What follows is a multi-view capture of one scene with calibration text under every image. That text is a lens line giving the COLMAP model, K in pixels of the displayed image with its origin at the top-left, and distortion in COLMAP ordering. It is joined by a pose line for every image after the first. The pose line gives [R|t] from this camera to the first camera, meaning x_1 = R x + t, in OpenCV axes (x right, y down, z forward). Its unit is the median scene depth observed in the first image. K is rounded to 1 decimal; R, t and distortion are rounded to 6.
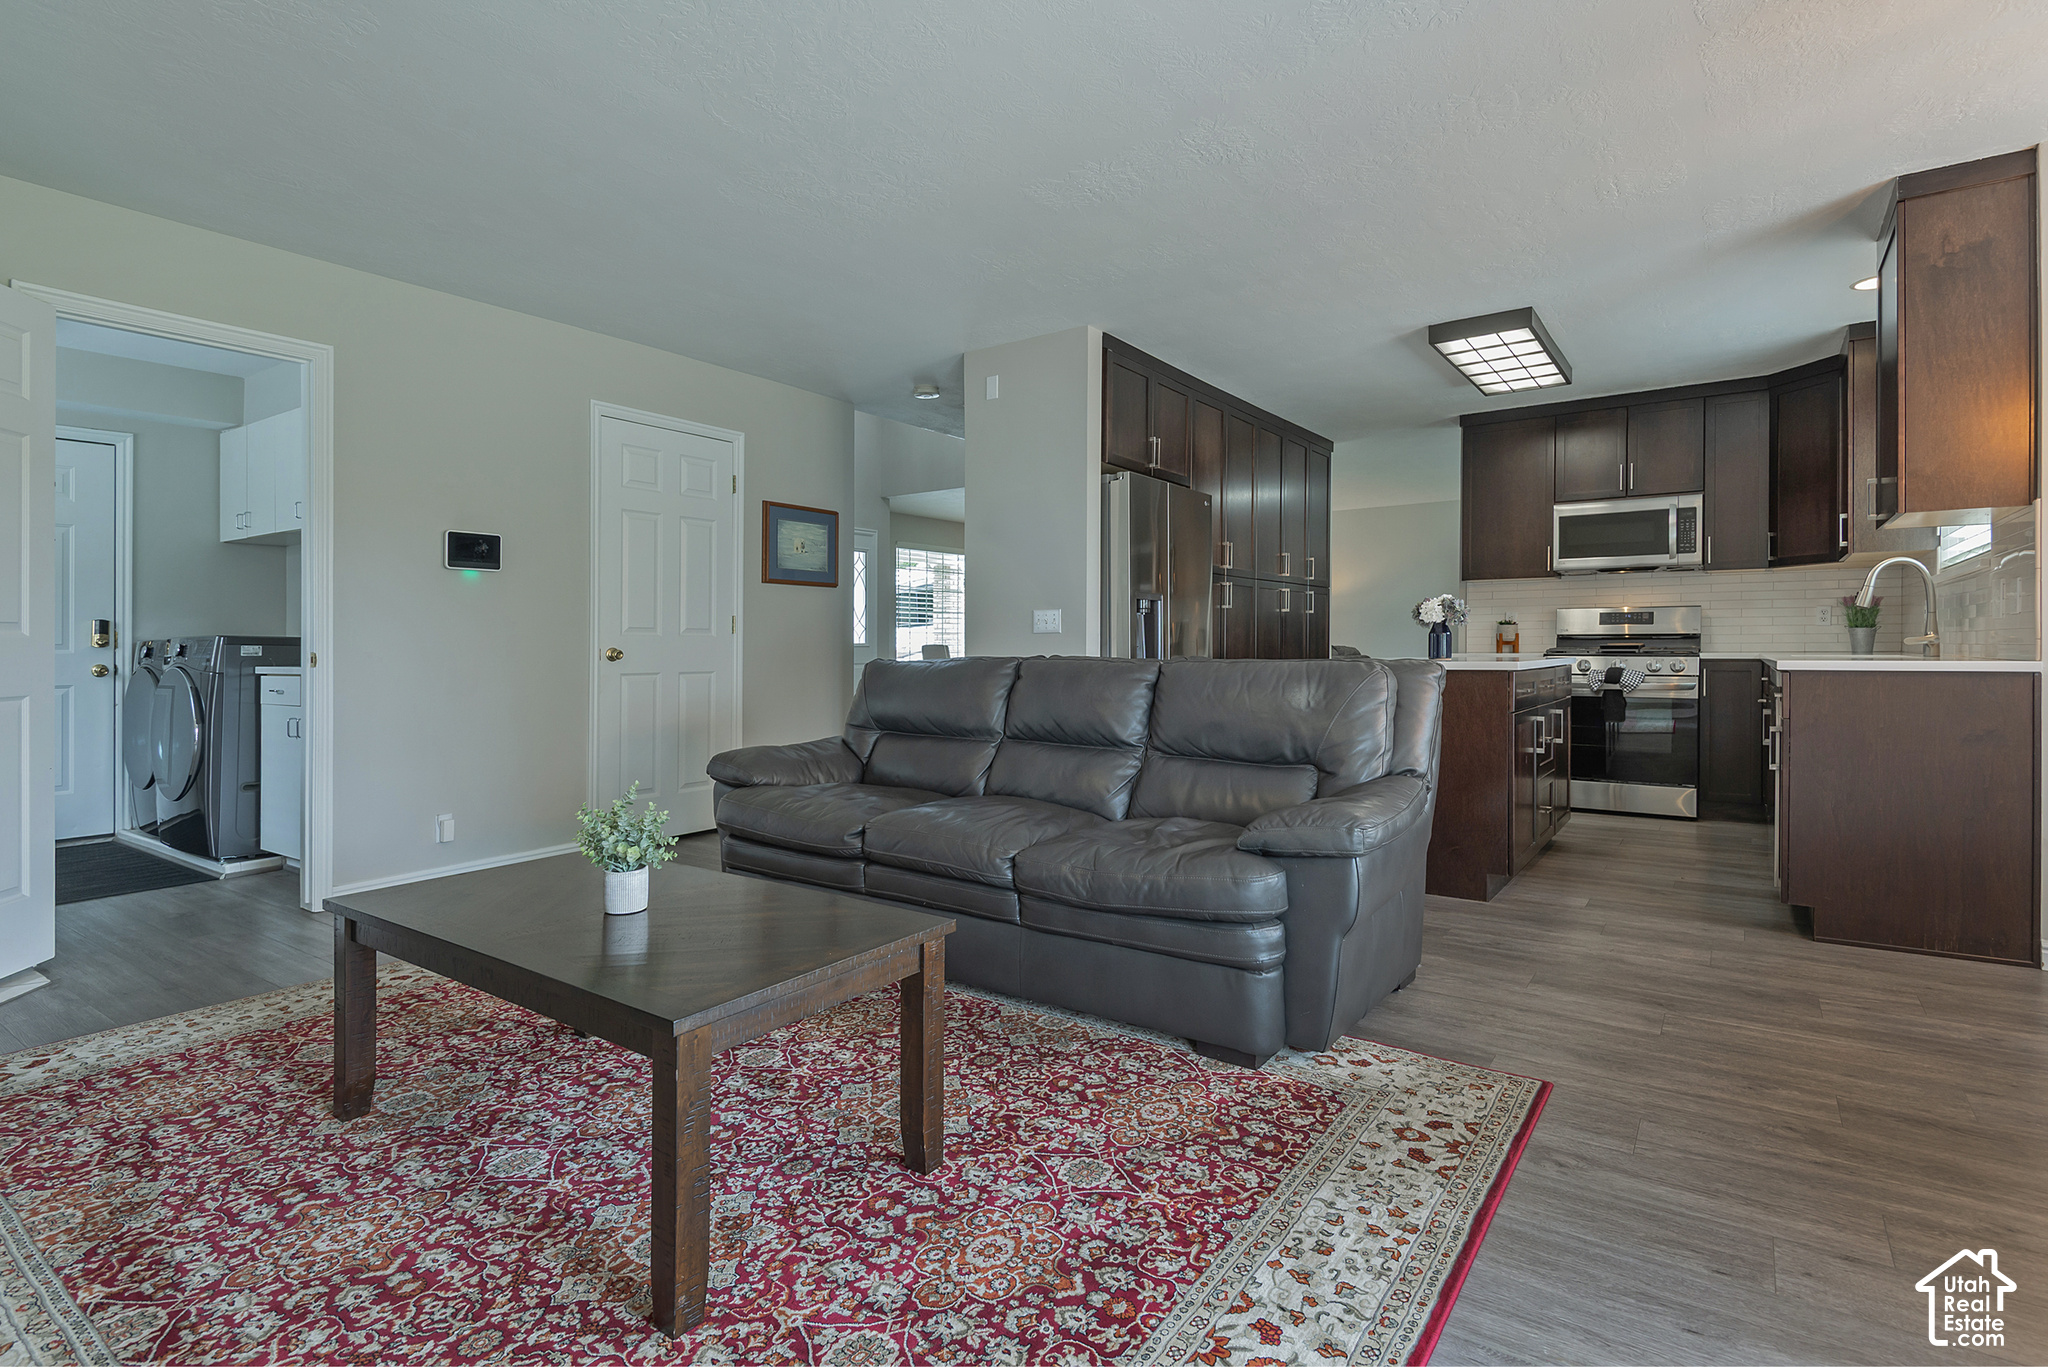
lens RADIAL K [[998.2, 0, 1024.7], [0, 998.2, 635.7], [0, 0, 1]] dist [0.018019, -0.014152]
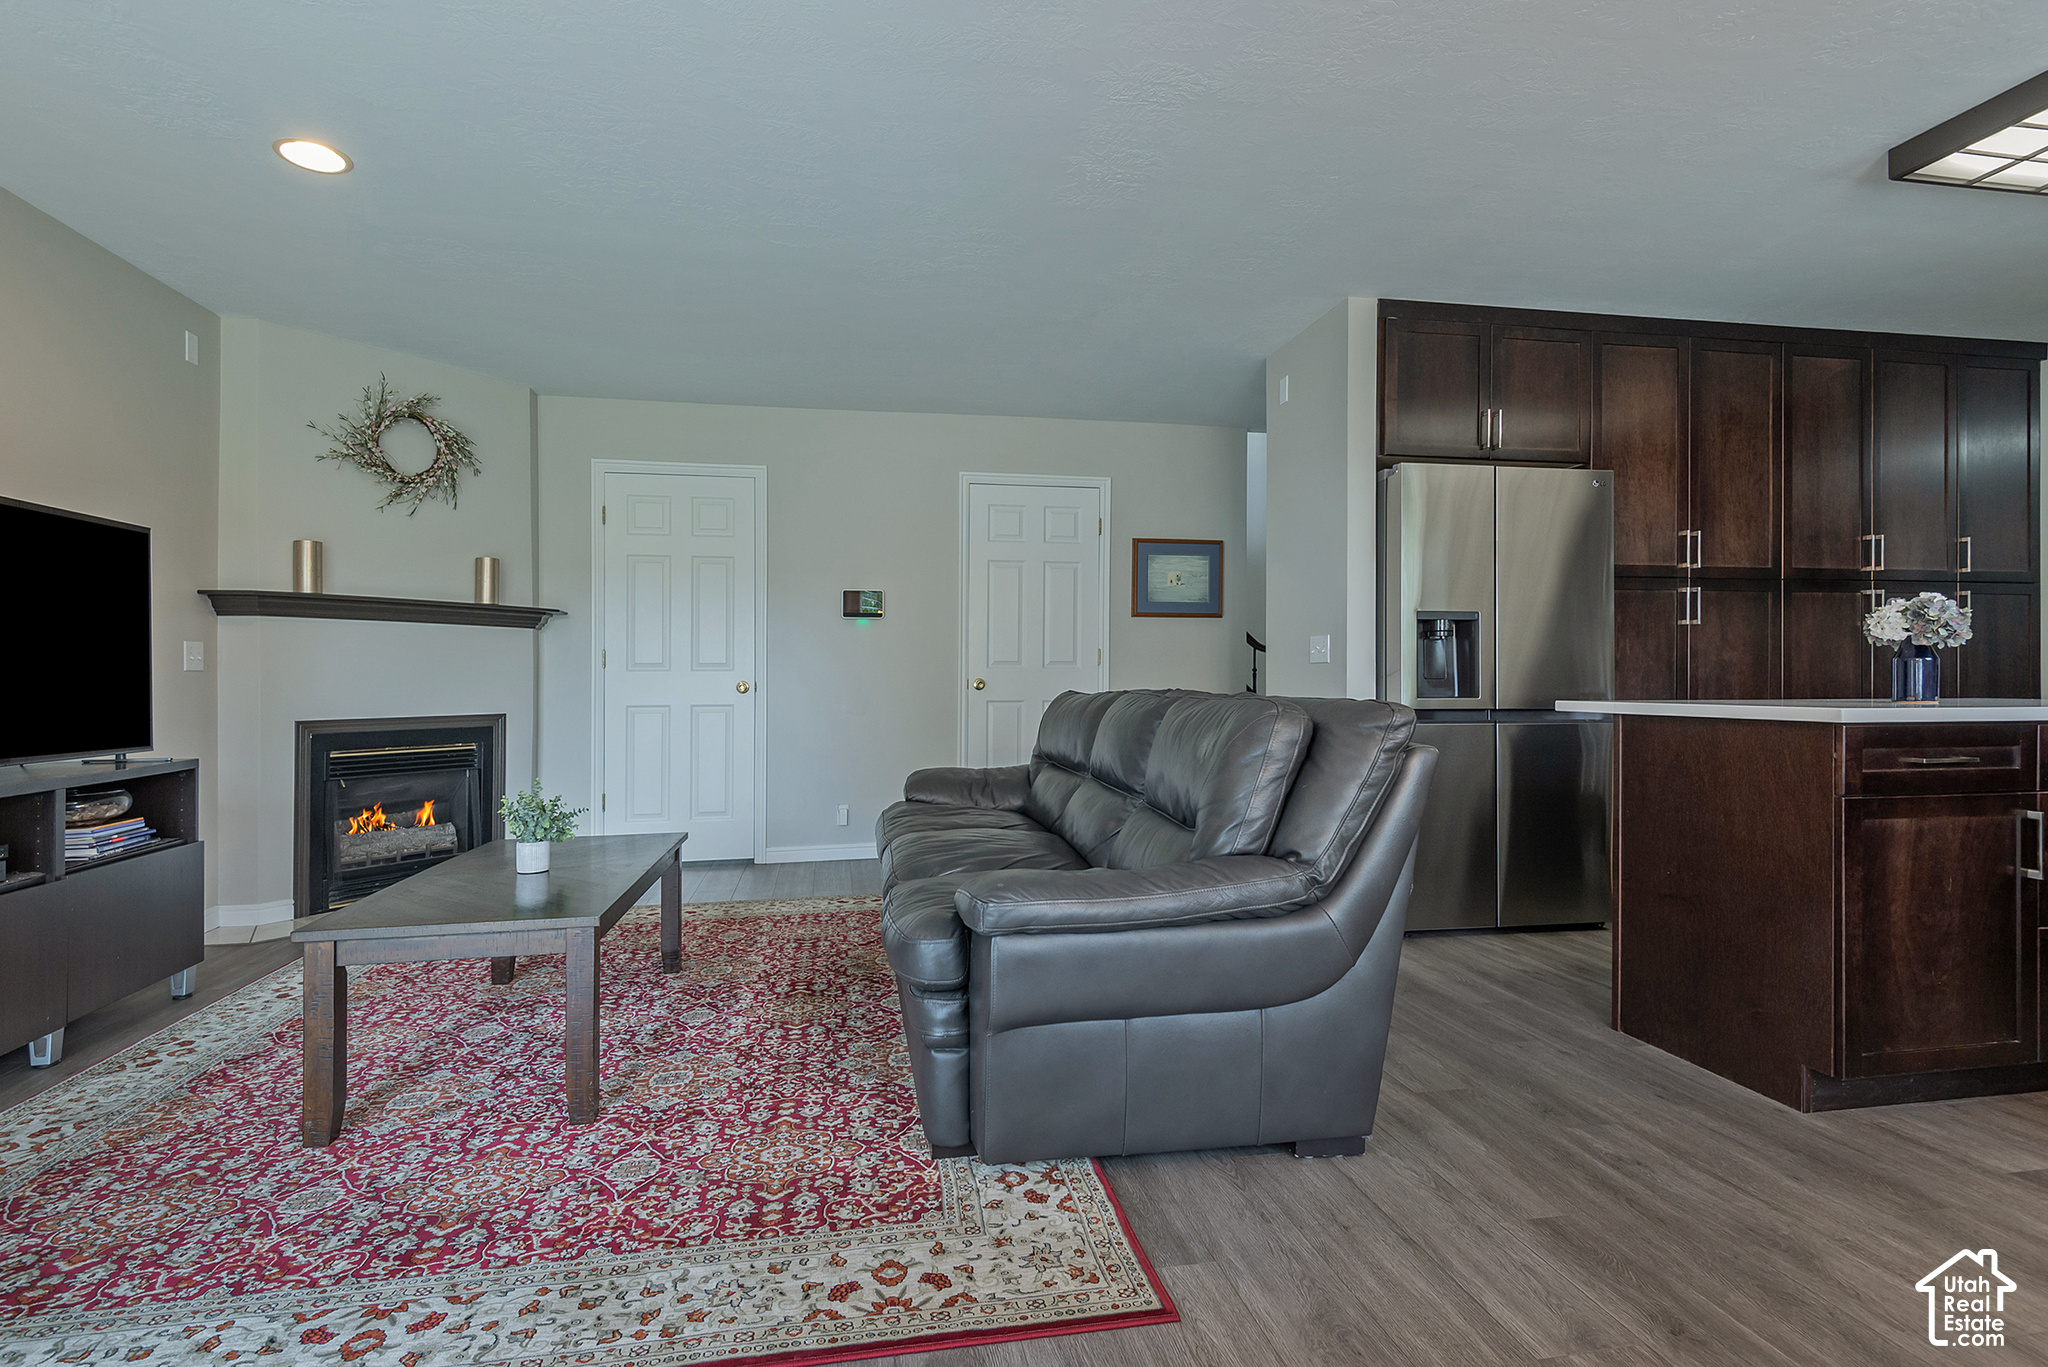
lens RADIAL K [[988.6, 0, 1031.5], [0, 988.6, 670.8], [0, 0, 1]] dist [0.022430, -0.016081]
pose [[0.722586, -0.001711, -0.691279, 0.435217], [0.005864, 0.999976, 0.003655, -0.001140], [0.691256, -0.006694, 0.722579, 0.205195]]
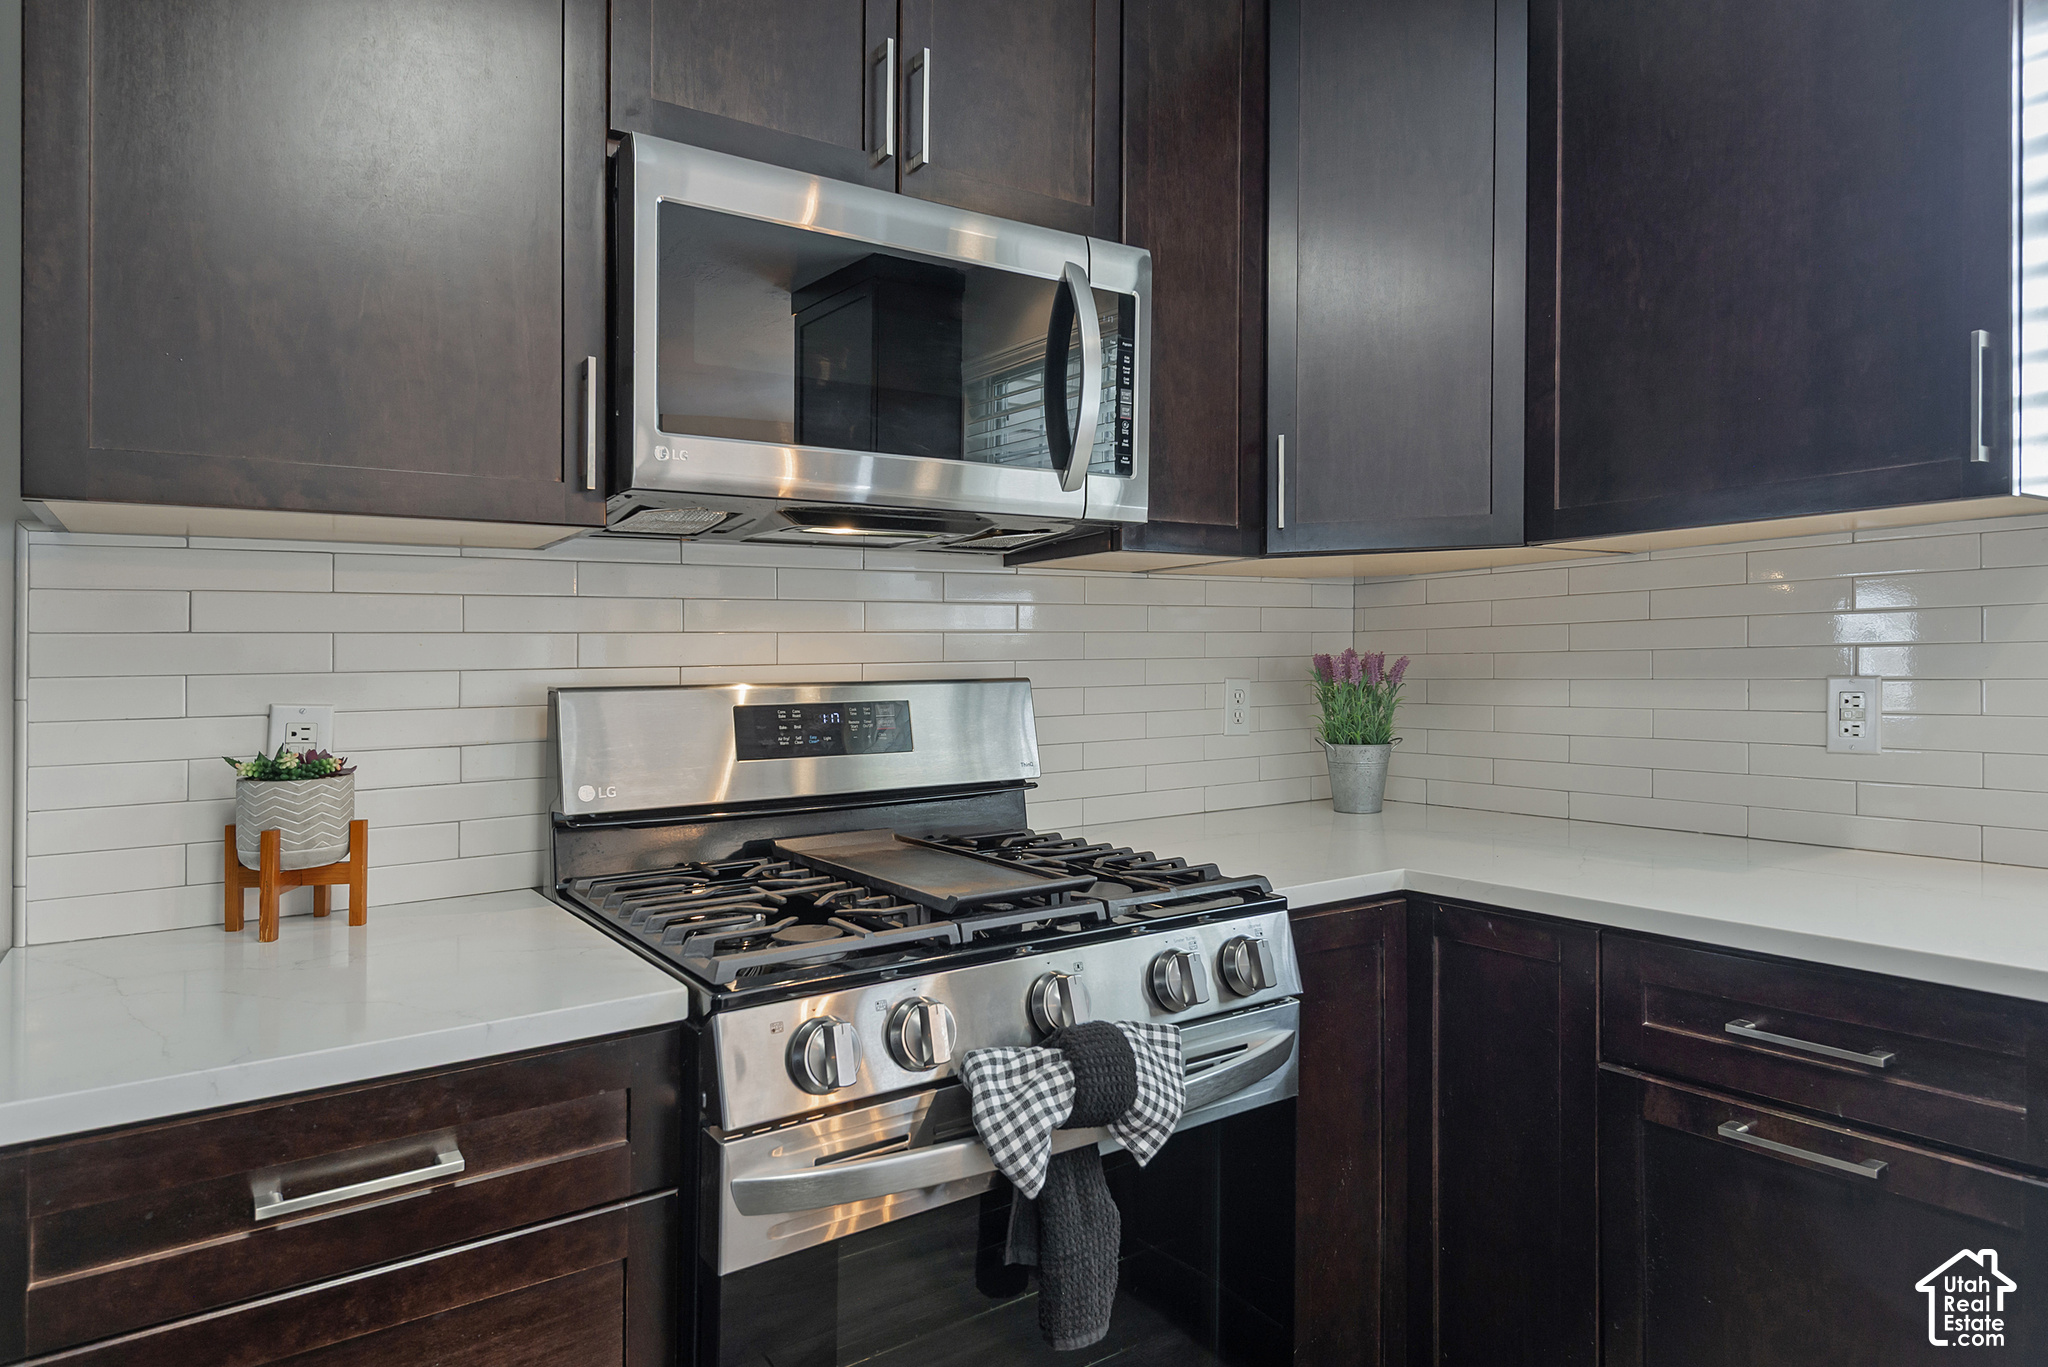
lens RADIAL K [[1256.5, 0, 1014.6], [0, 1256.5, 677.3], [0, 0, 1]] dist [-0.007233, -0.000796]
pose [[0.361023, -0.018421, 0.932375, 0.442927], [0.001196, 0.999813, 0.019290, -0.046996], [-0.932556, -0.005849, 0.360978, 1.110700]]
